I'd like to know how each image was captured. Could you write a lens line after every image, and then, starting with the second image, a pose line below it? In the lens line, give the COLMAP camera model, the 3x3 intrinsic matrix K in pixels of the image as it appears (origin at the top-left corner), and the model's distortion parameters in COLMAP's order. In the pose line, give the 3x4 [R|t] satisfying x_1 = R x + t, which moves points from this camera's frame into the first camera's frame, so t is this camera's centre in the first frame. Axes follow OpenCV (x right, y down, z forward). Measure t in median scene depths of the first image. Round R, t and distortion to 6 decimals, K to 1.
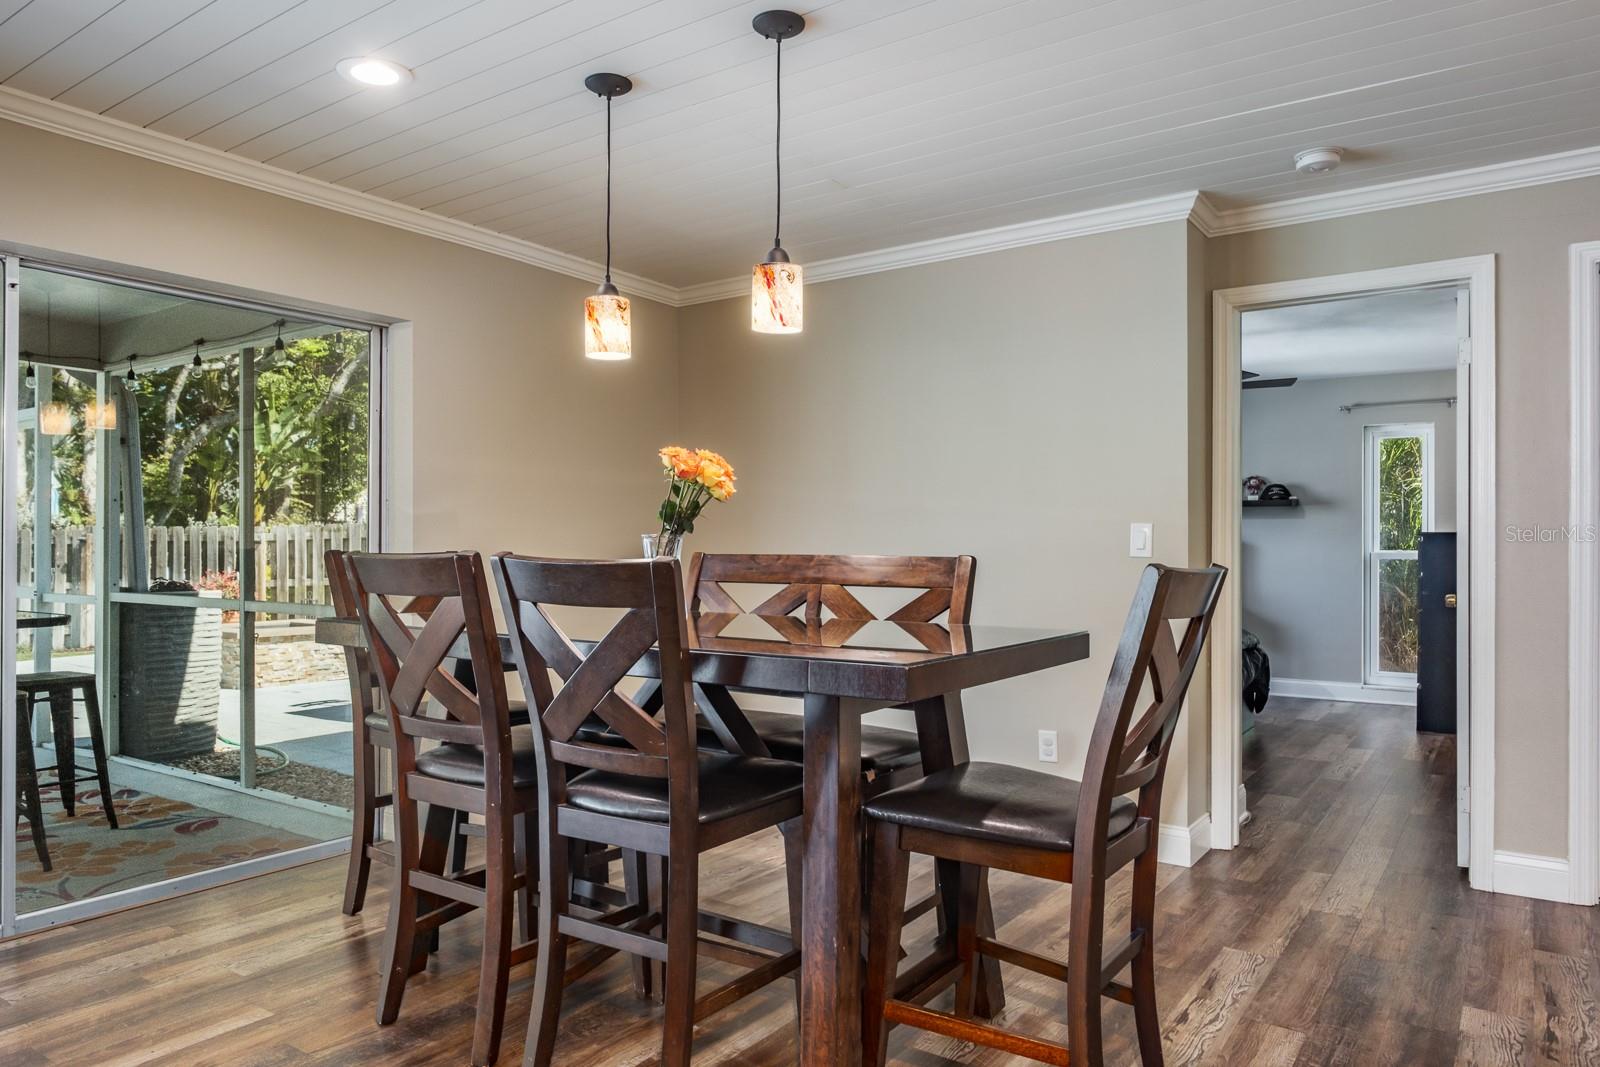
lens RADIAL K [[998.6, 0, 785.7], [0, 998.6, 533.7], [0, 0, 1]] dist [-0.001084, -0.000661]
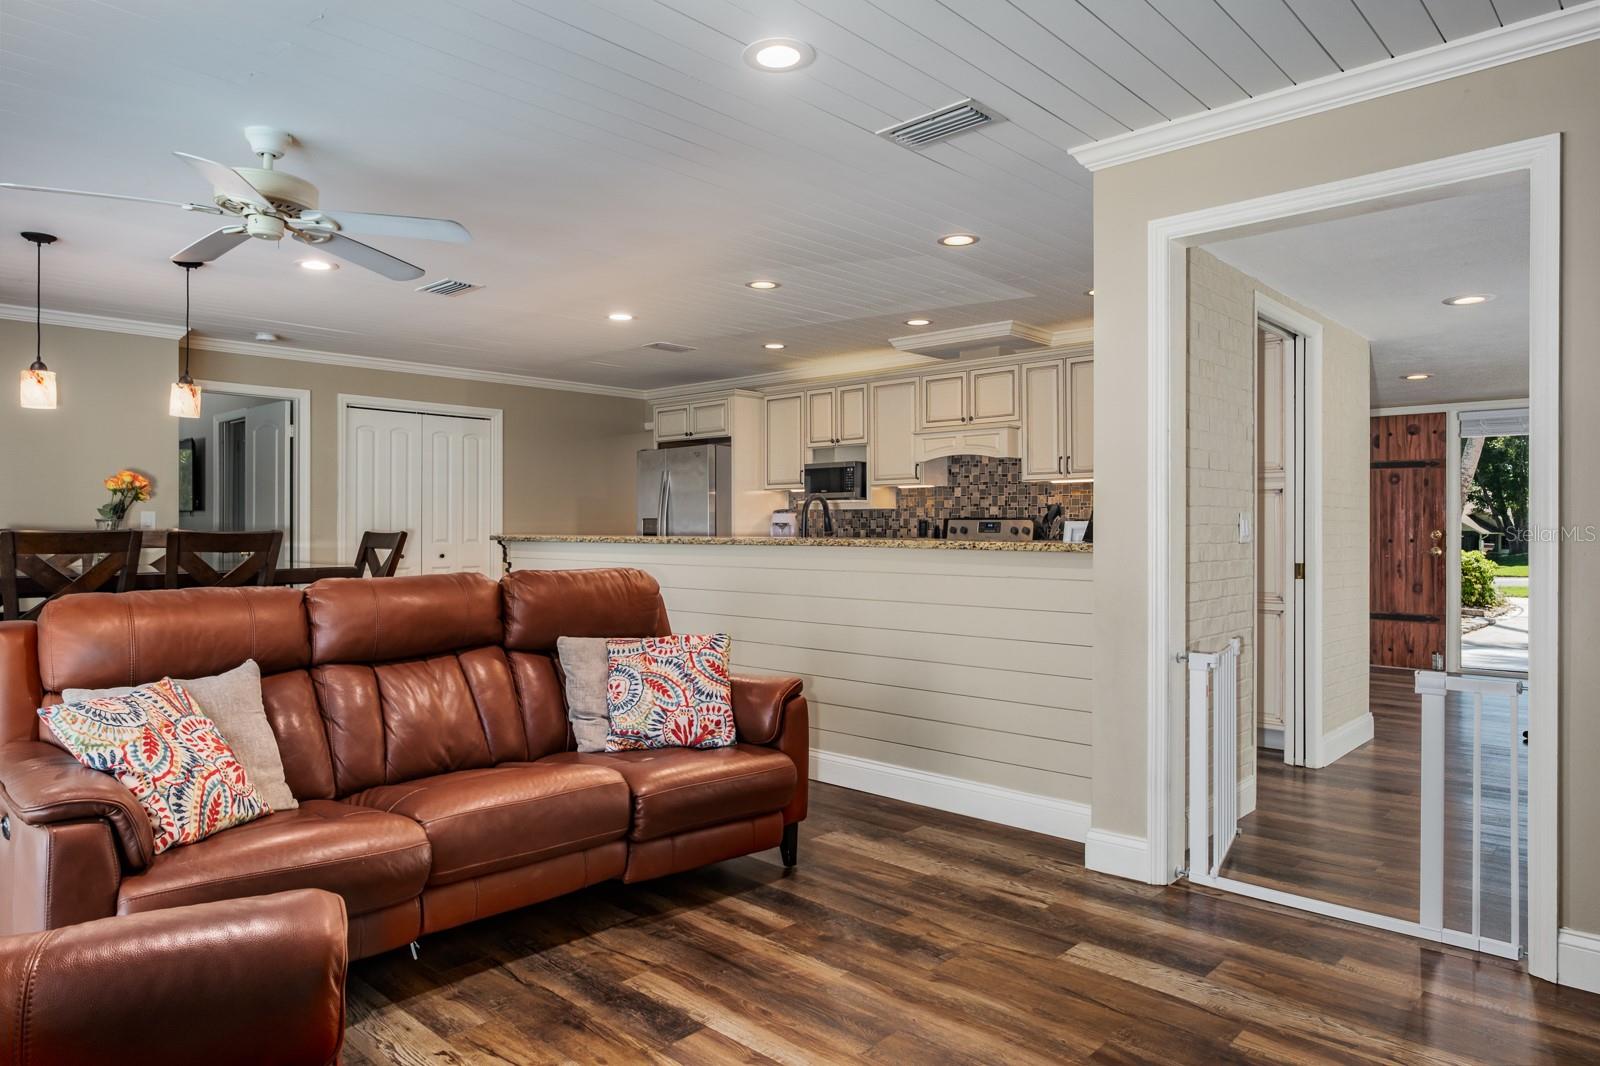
lens RADIAL K [[998.6, 0, 790.2], [0, 998.6, 533.7], [0, 0, 1]] dist [-0.001084, -0.000661]
pose [[0.126468, -0.008293, 0.991936, -1.302492], [-0.014099, 0.999849, 0.010157, -0.005452], [-0.991870, -0.015270, 0.126332, -0.328404]]
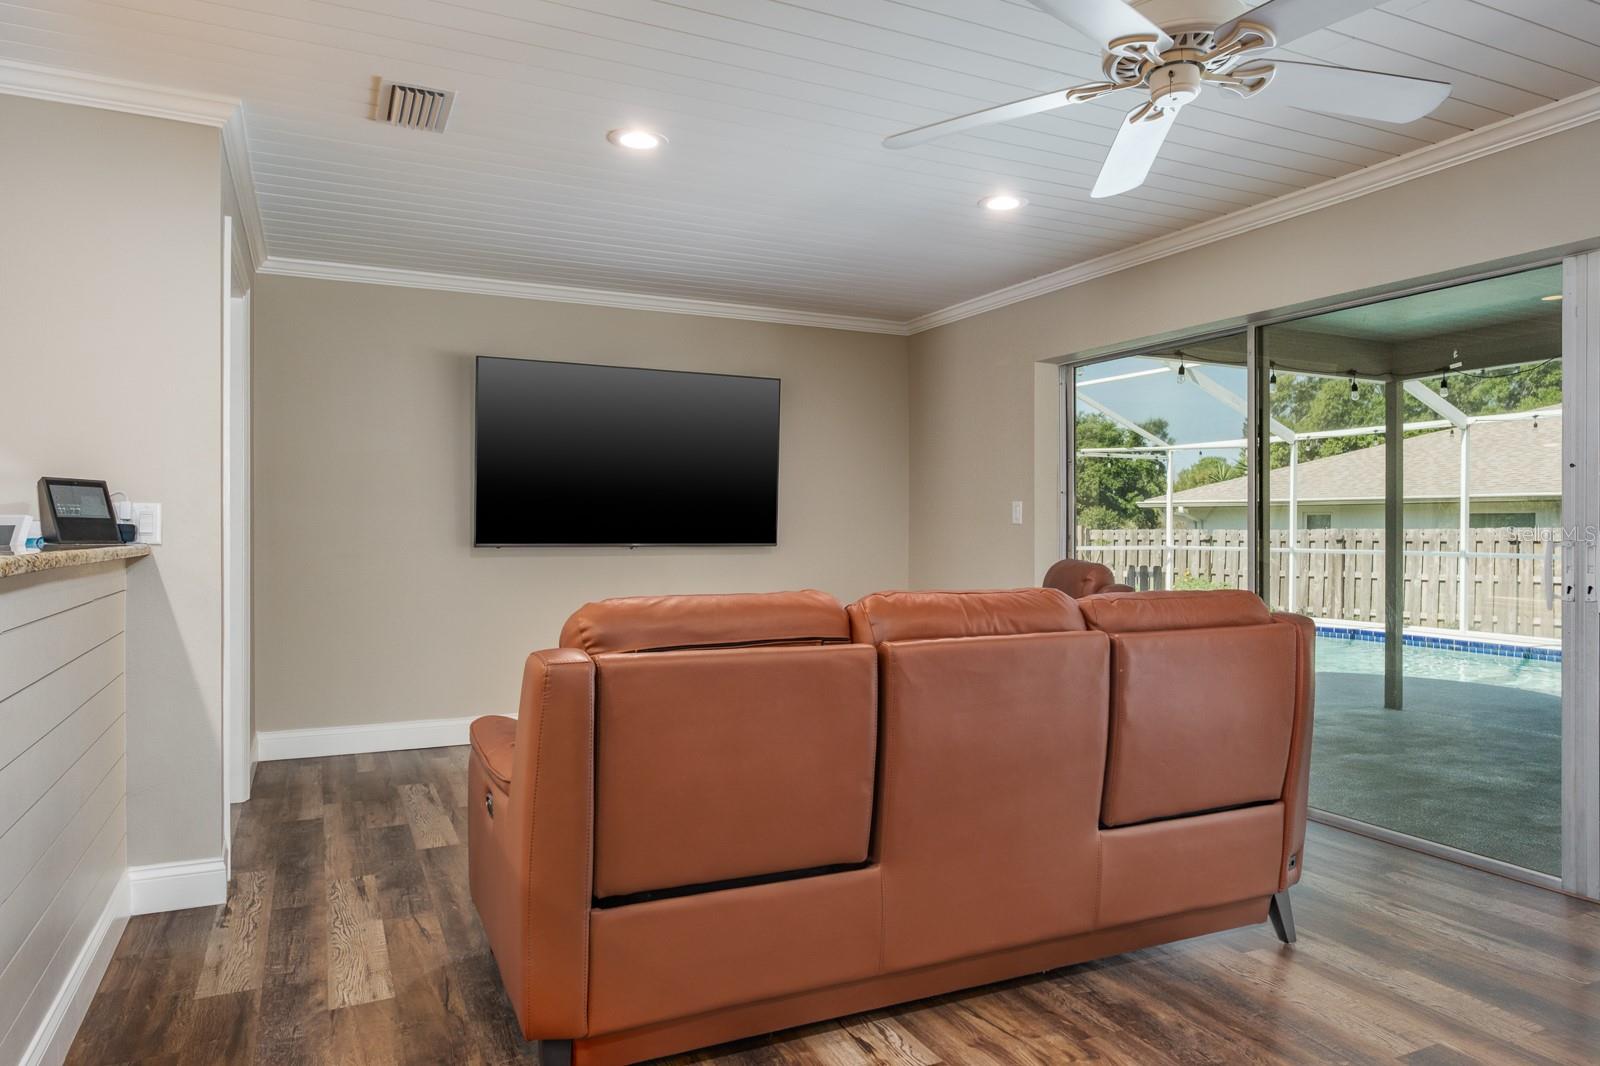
lens RADIAL K [[998.6, 0, 791.5], [0, 998.6, 529.6], [0, 0, 1]] dist [-0.001084, -0.000661]
pose [[-0.482911, 0.002046, -0.875667, 0.272368], [0.009578, 0.999950, -0.002946, 0.006558], [0.875617, -0.009810, -0.482907, 0.386892]]
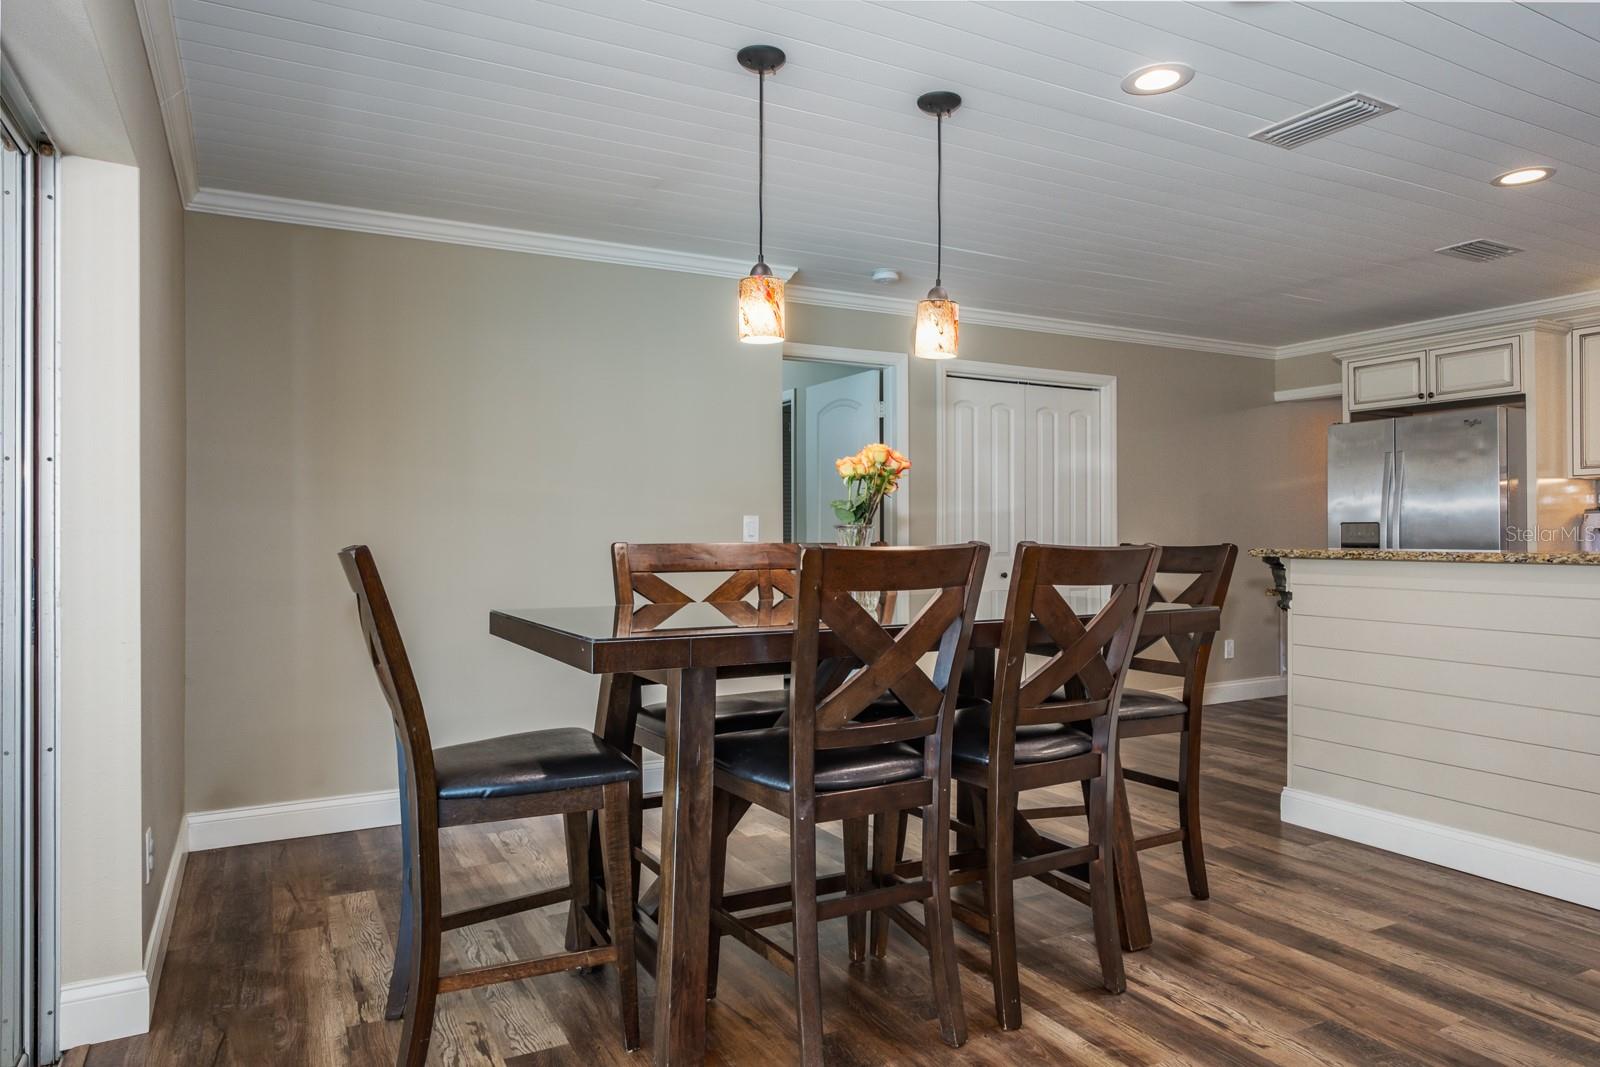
lens RADIAL K [[998.6, 0, 792.7], [0, 998.6, 536.5], [0, 0, 1]] dist [-0.001084, -0.000661]
pose [[0.435506, -0.004092, 0.900177, -0.831856], [-0.009417, 0.999914, 0.009101, 0.004058], [-0.900137, -0.012440, 0.435430, 0.440604]]
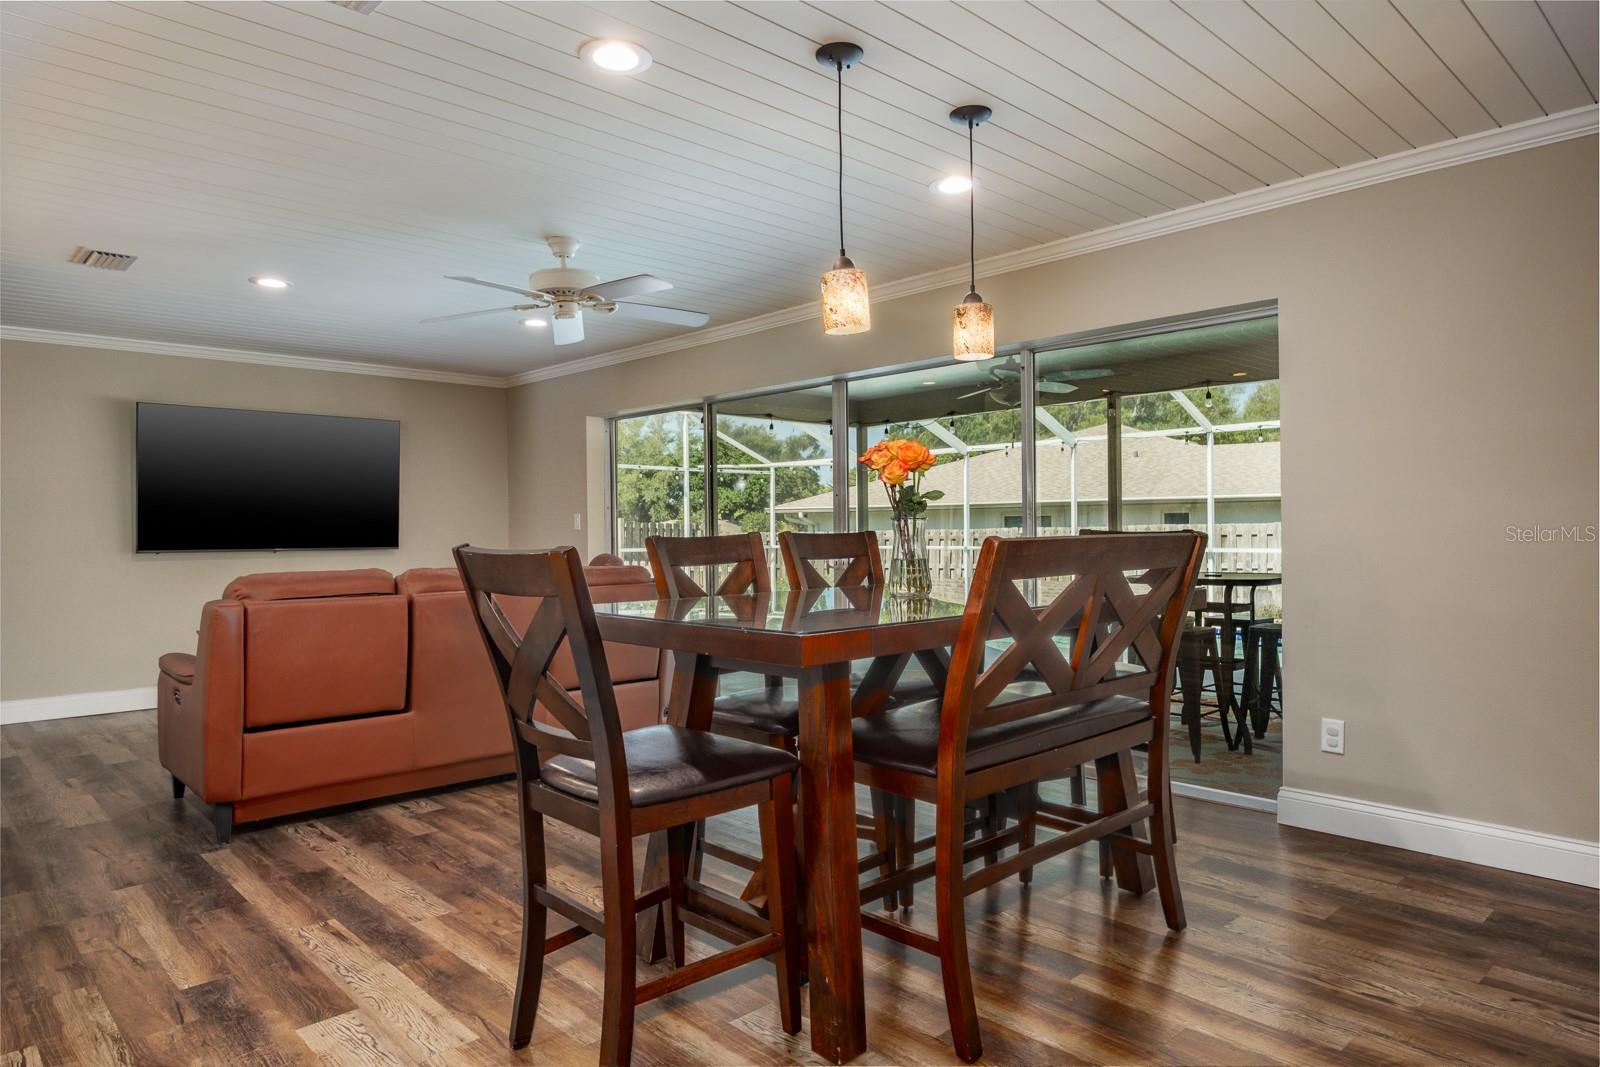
lens RADIAL K [[998.6, 0, 786.4], [0, 998.6, 525.3], [0, 0, 1]] dist [-0.001084, -0.000661]
pose [[-0.195038, -0.002836, -0.980792, 0.785163], [0.024369, 0.999673, -0.007736, 0.013377], [0.980493, -0.025410, -0.194905, 0.811146]]
